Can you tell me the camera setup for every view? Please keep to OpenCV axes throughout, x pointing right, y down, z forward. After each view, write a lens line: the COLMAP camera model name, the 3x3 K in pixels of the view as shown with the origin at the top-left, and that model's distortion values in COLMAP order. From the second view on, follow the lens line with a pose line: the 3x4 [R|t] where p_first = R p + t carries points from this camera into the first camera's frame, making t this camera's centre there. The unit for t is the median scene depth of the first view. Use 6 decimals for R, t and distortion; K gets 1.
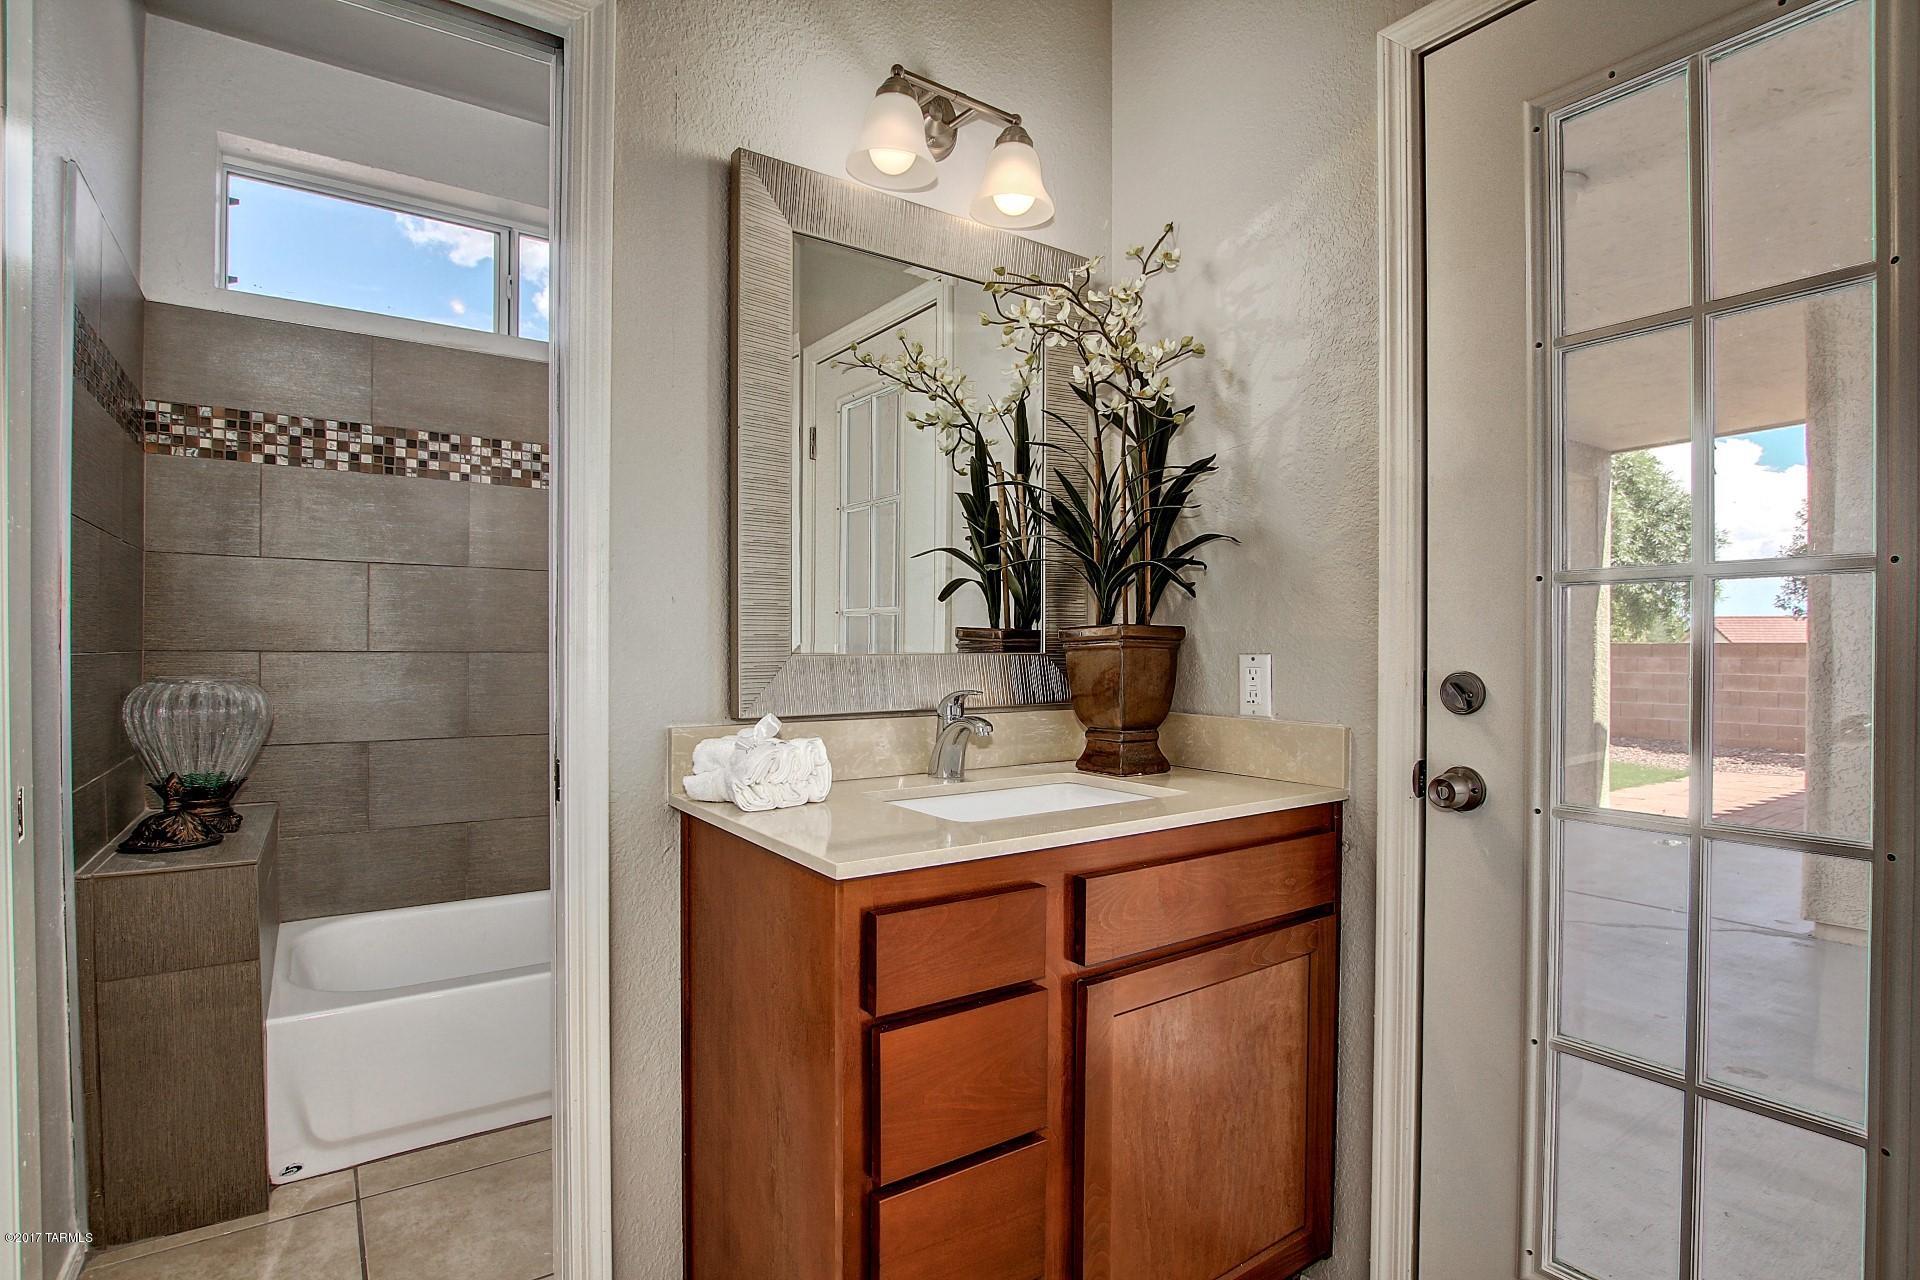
lens RADIAL K [[914.1, 0, 950.1], [0, 914.1, 651.4], [0, 0, 1]] dist [-0.028927, 0.000835]
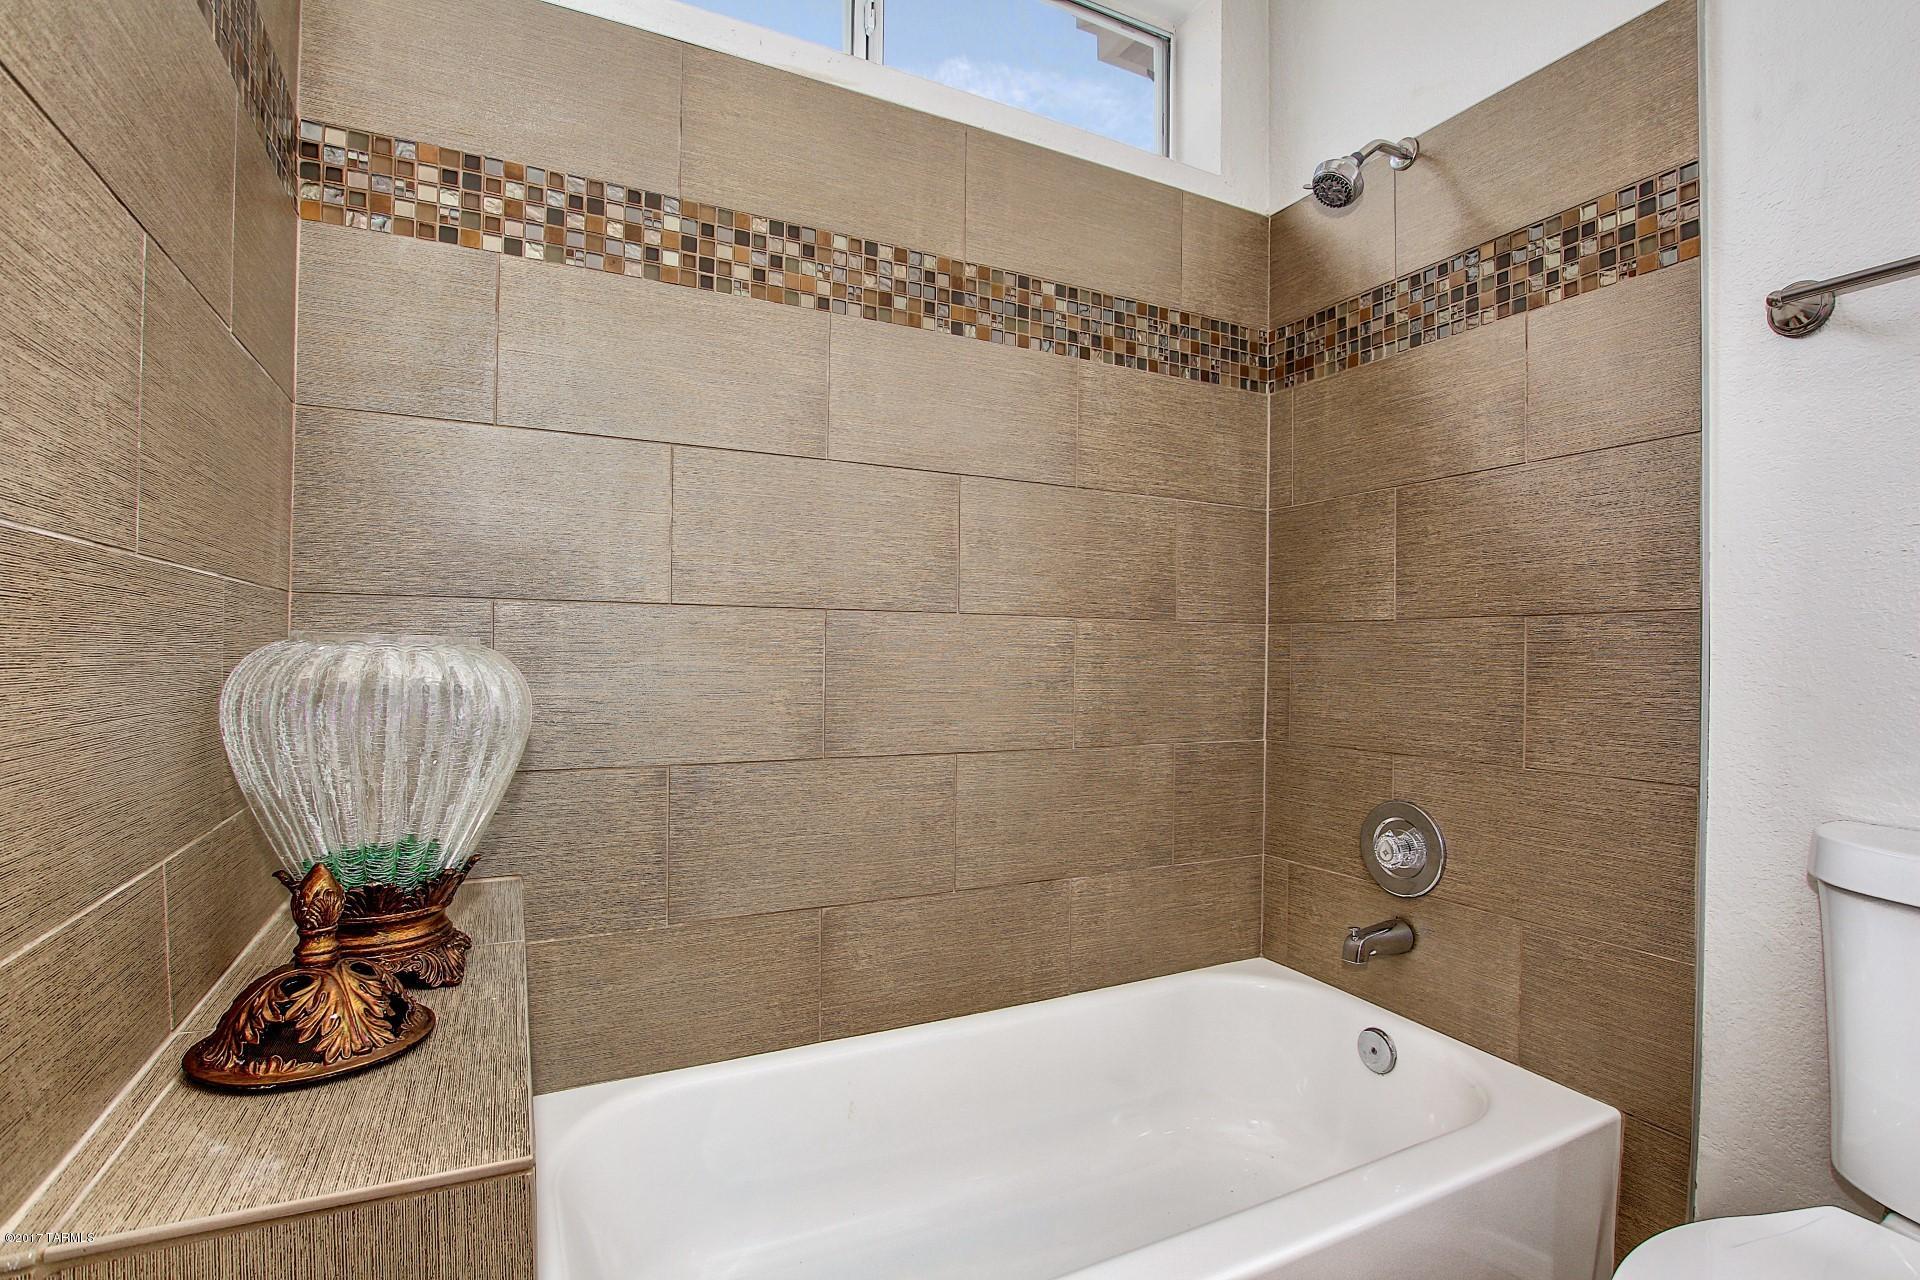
lens RADIAL K [[914.1, 0, 969.5], [0, 914.1, 642.8], [0, 0, 1]] dist [-0.028927, 0.000835]
pose [[0.991022, 0.004052, -0.133639, -0.401993], [-0.005151, 0.999956, -0.007877, 0.028752], [0.133601, 0.008494, 0.990999, 0.487742]]
